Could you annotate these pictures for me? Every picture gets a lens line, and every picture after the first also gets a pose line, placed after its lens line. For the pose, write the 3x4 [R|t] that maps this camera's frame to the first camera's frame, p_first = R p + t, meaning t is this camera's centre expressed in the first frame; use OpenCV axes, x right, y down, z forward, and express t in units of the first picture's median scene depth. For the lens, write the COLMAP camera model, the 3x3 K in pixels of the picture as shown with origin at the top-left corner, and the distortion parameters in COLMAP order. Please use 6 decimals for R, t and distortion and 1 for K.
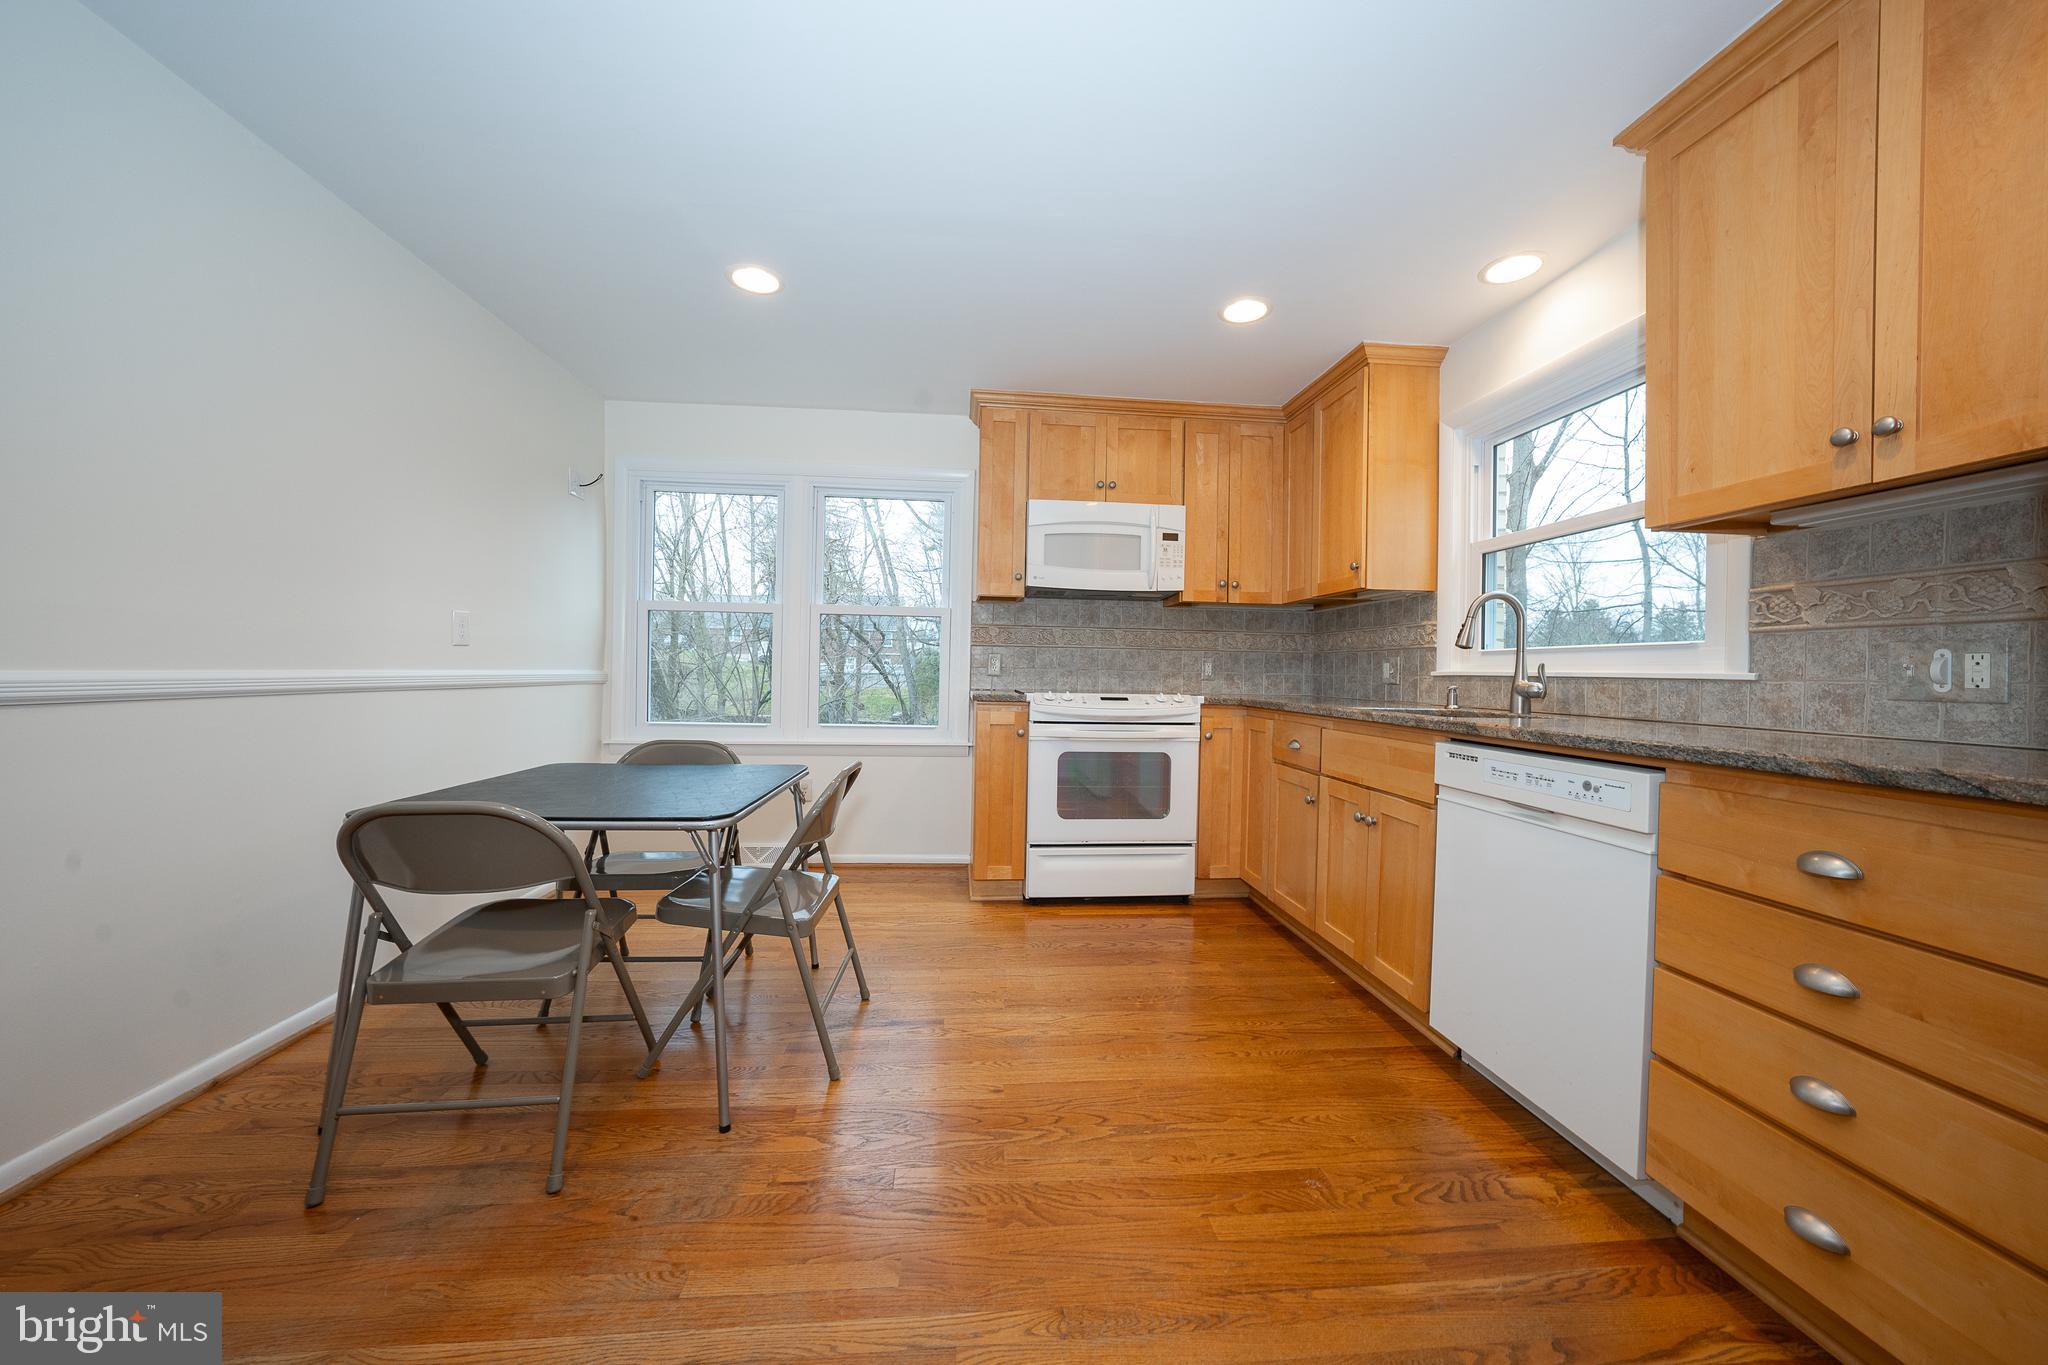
lens RADIAL K [[705.6, 0, 1026.7], [0, 705.6, 677.2], [0, 0, 1]] dist [-0.030317, 0.006429]
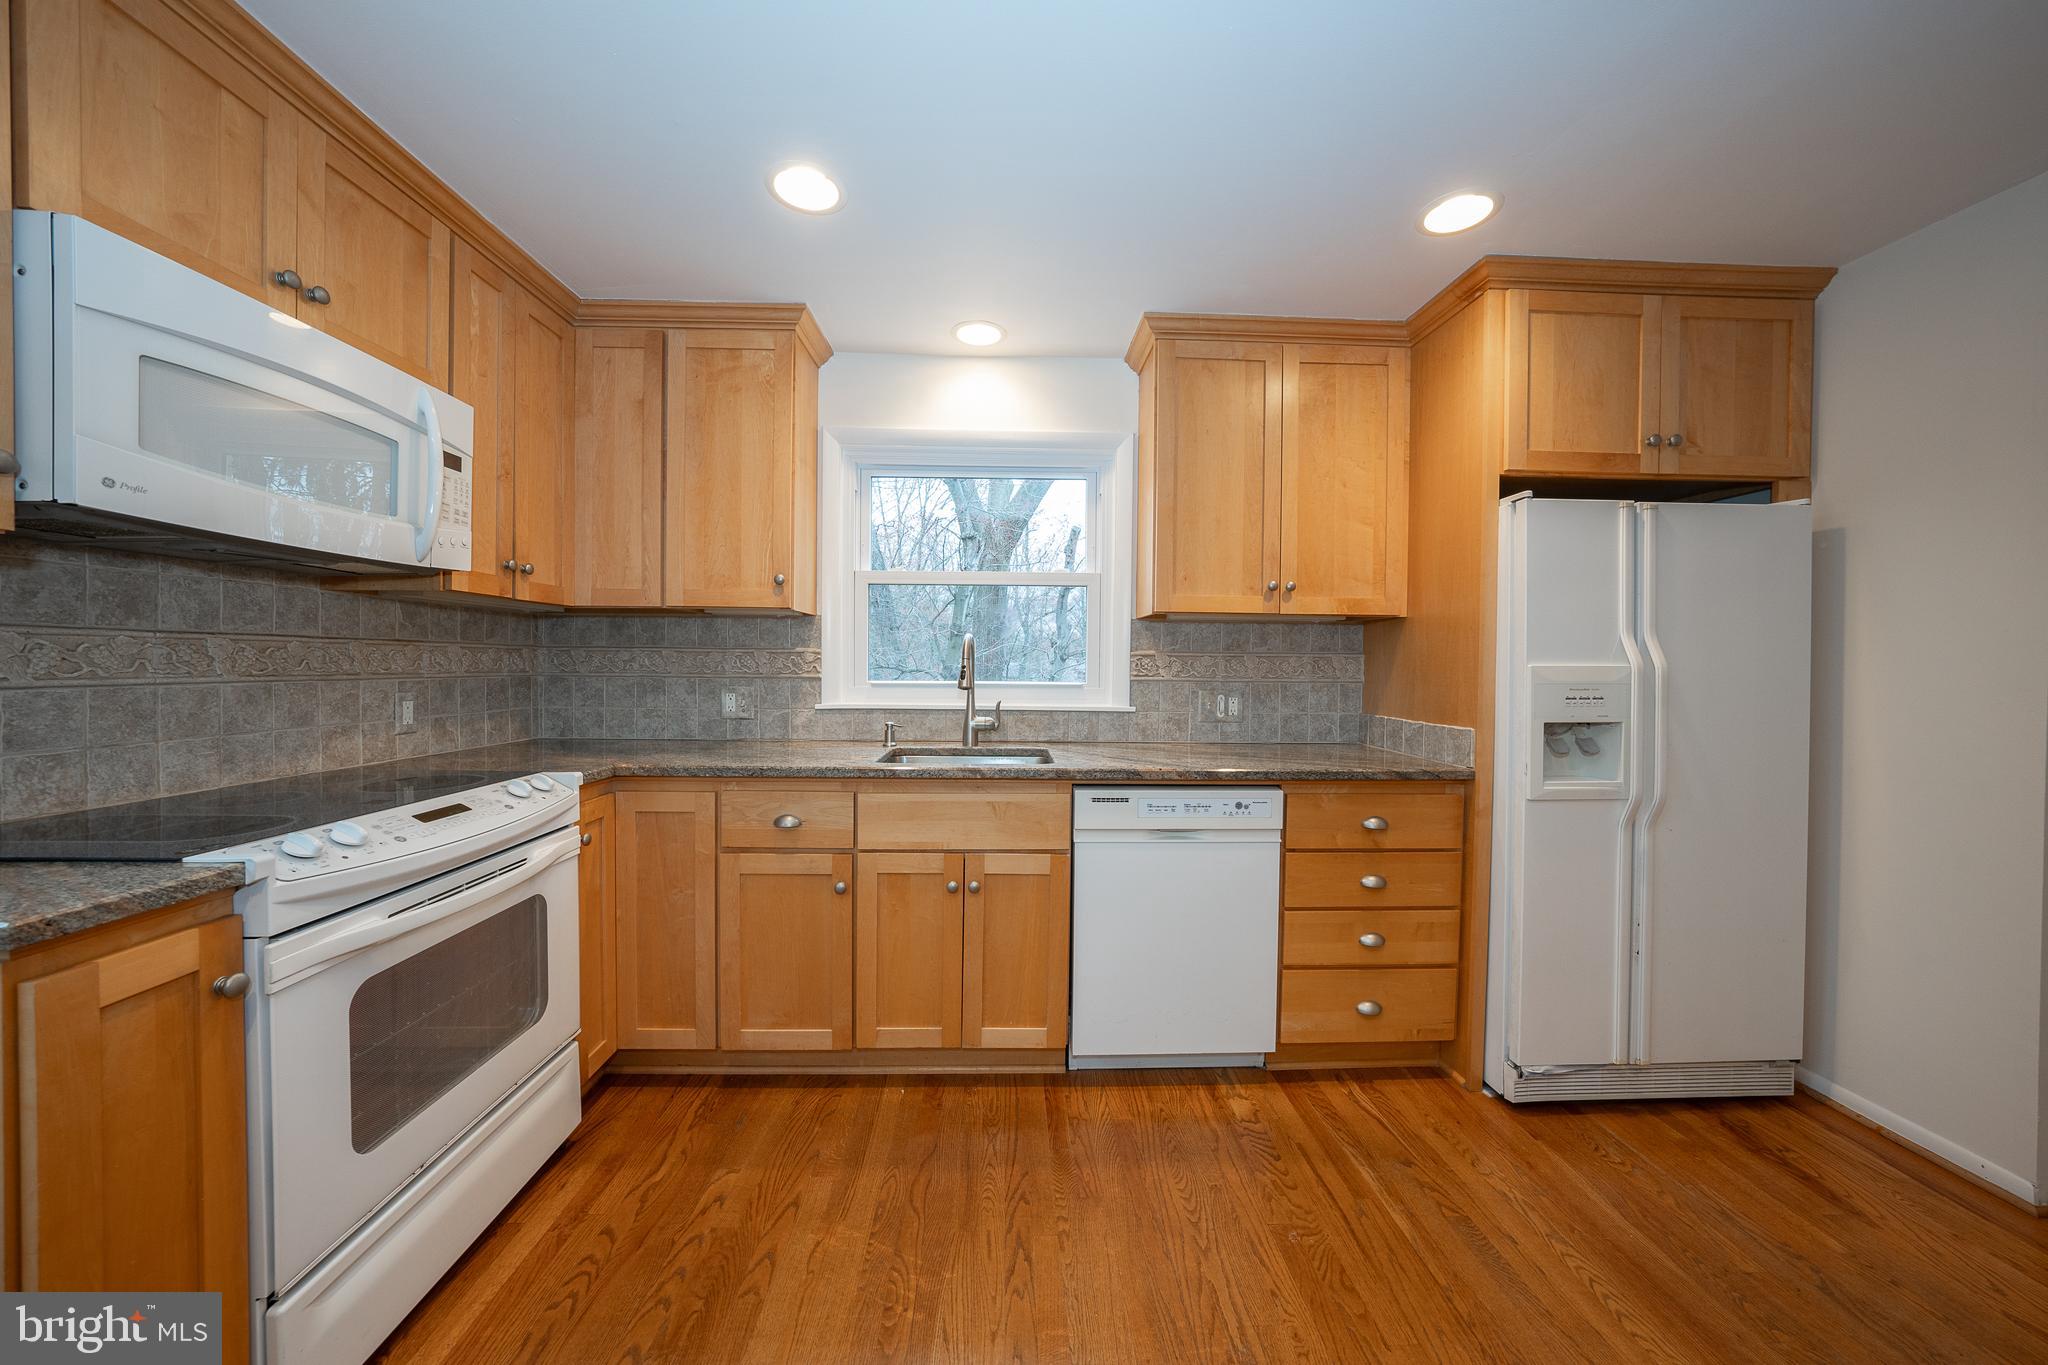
lens RADIAL K [[705.6, 0, 1026.7], [0, 705.6, 677.2], [0, 0, 1]] dist [-0.030317, 0.006429]
pose [[0.060854, -0.037377, 0.997447, -0.313952], [-0.000164, 0.999298, 0.037456, -0.078134], [-0.998147, -0.002443, 0.060805, 0.675670]]
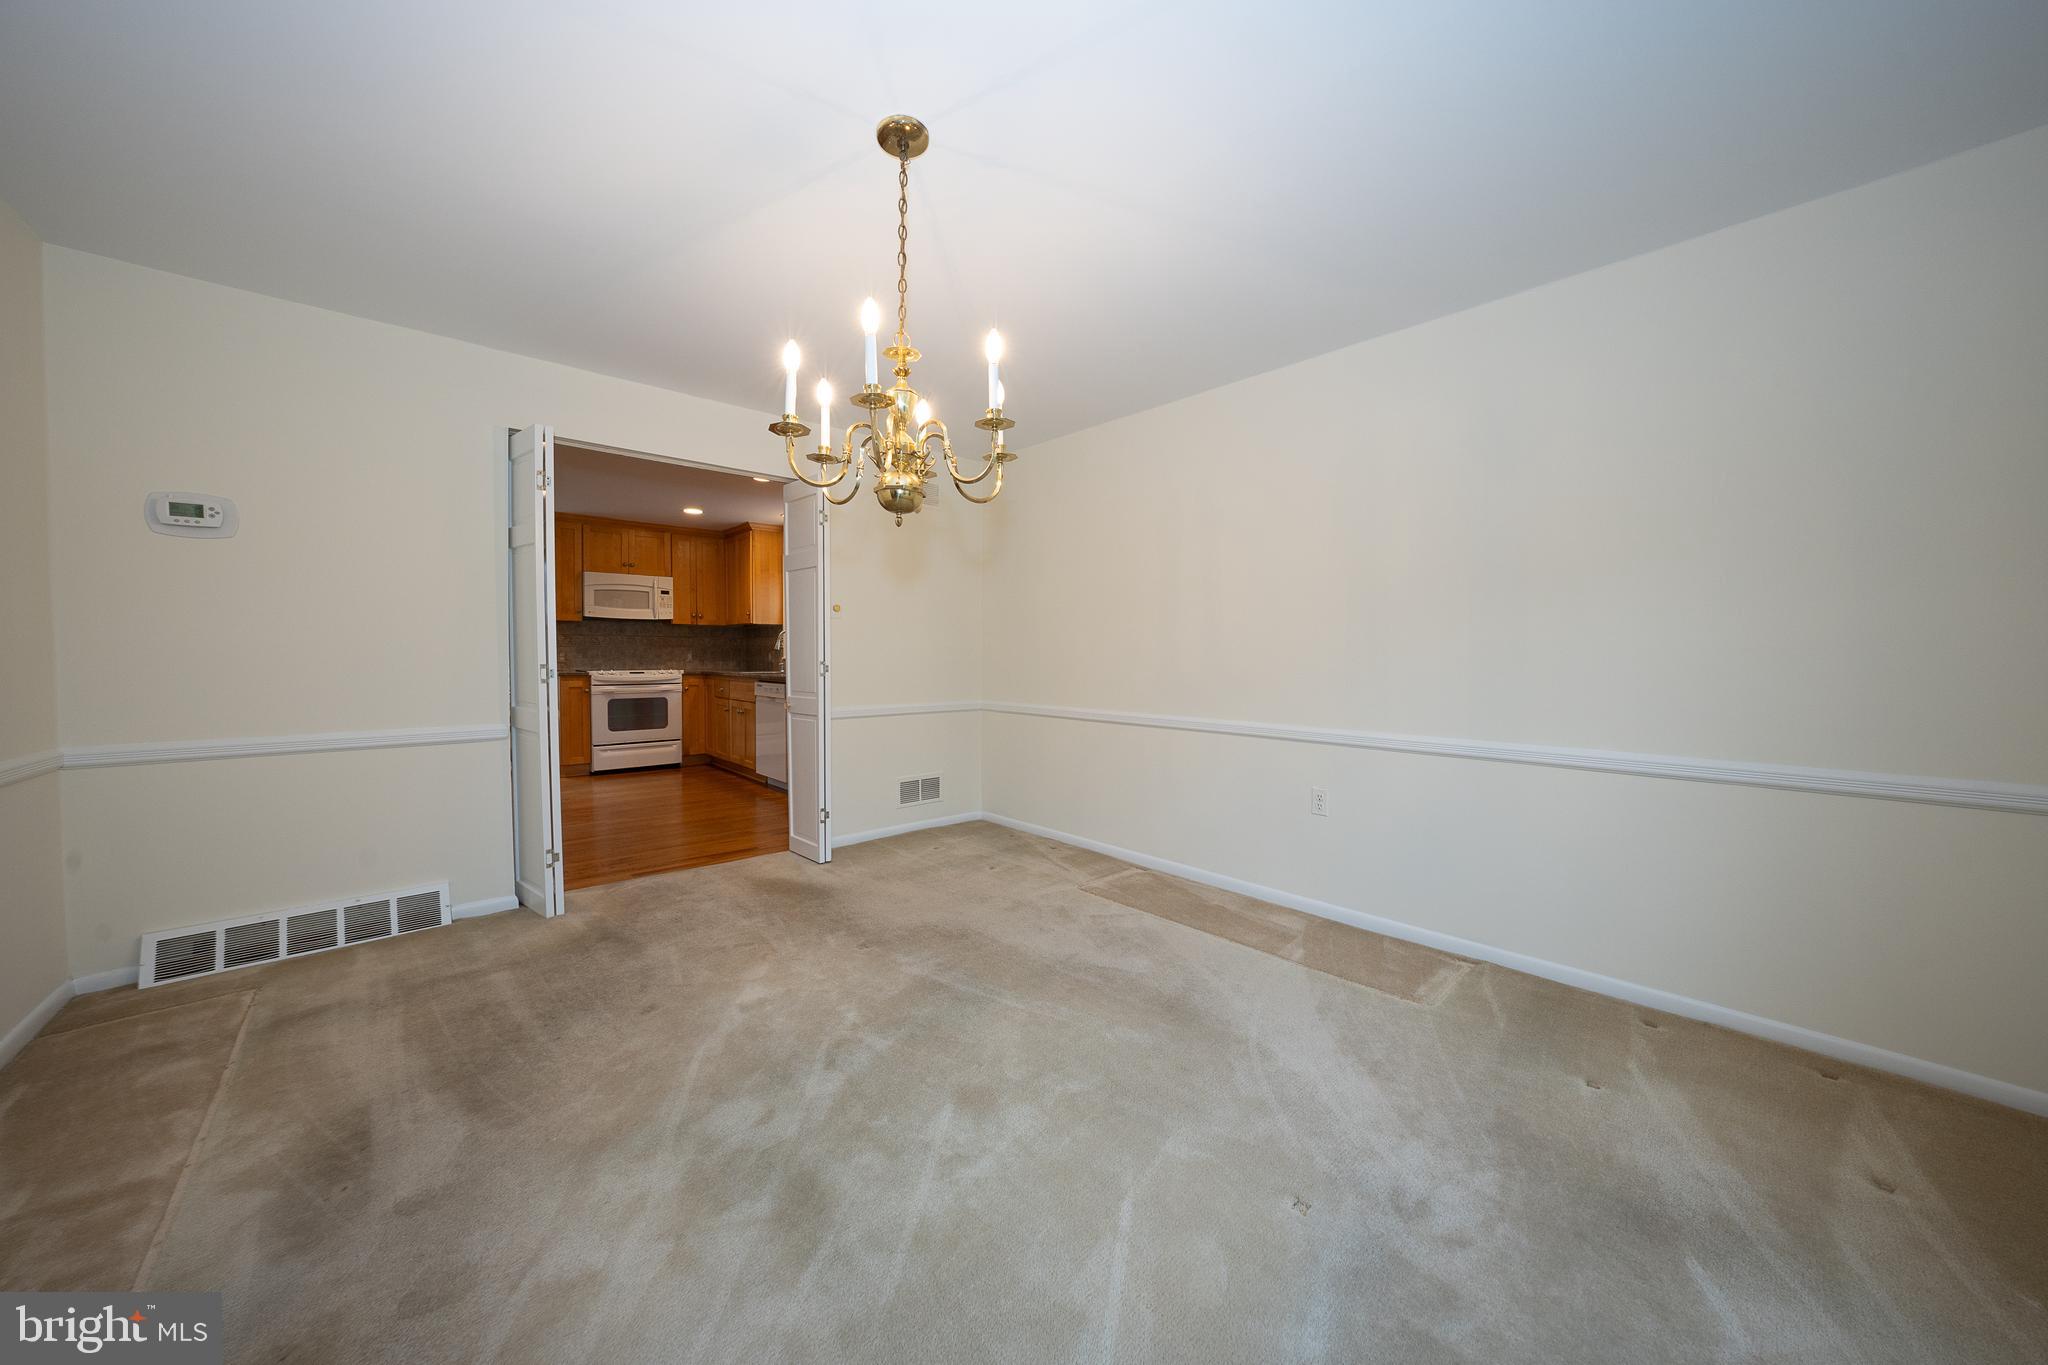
lens RADIAL K [[705.6, 0, 1026.7], [0, 705.6, 677.2], [0, 0, 1]] dist [-0.030317, 0.006429]
pose [[0.802798, -0.034123, 0.595274, -0.202540], [0.015311, 0.999212, 0.036628, -0.016064], [-0.596054, -0.020290, 0.802688, -1.497956]]
